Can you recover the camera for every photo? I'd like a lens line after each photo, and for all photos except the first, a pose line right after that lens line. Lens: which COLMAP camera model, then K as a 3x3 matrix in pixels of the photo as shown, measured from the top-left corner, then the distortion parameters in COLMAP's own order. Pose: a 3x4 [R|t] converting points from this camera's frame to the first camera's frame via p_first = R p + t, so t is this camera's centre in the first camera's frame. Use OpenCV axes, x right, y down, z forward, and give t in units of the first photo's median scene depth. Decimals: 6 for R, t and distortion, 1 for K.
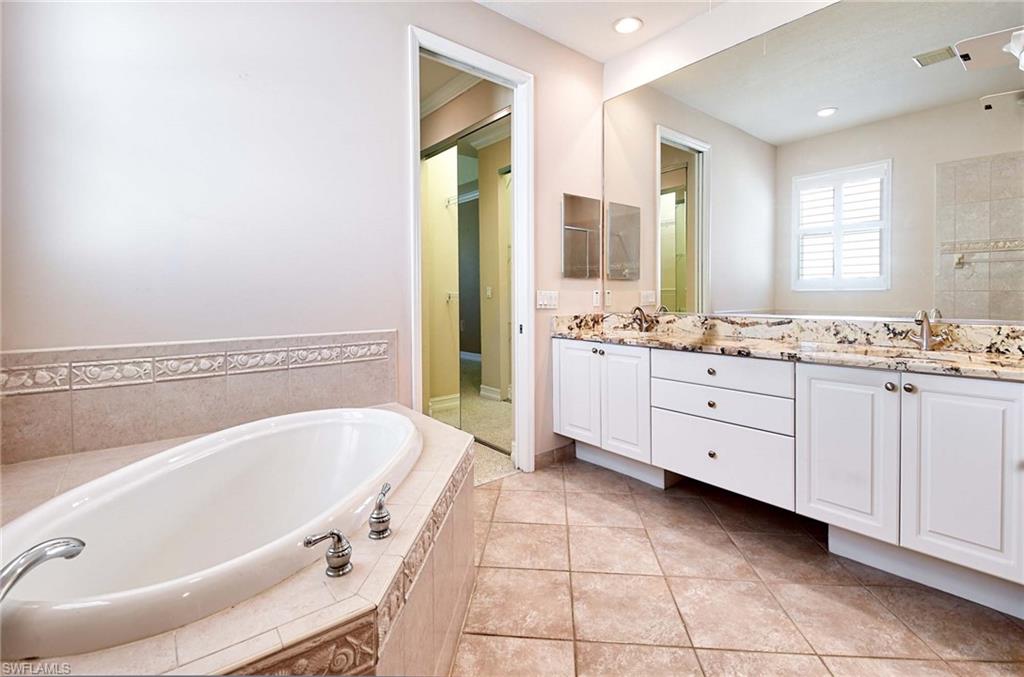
lens RADIAL K [[460.4, 0, 512.0], [0, 460.4, 338.5], [0, 0, 1]] dist [0.027136, -0.016552]
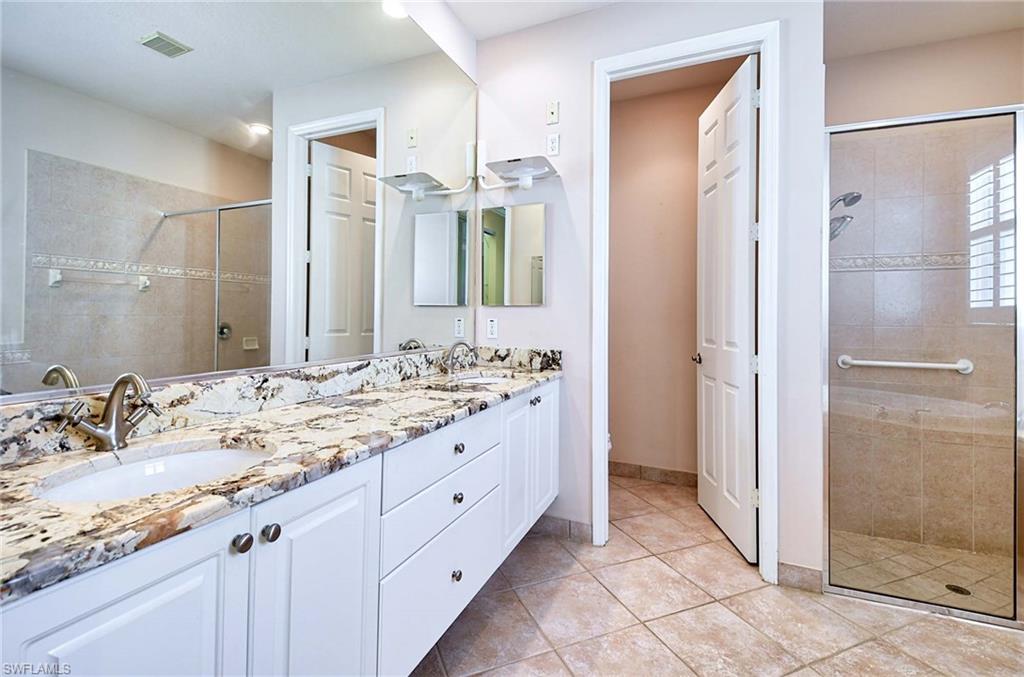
lens RADIAL K [[442.5, 0, 509.4], [0, 442.5, 307.4], [0, 0, 1]] dist [0.026900, -0.013043]
pose [[-0.451072, 0.015161, 0.892359, -0.159885], [0.072508, 0.997173, 0.019710, -0.126628], [-0.889537, 0.073594, -0.450896, 1.113994]]
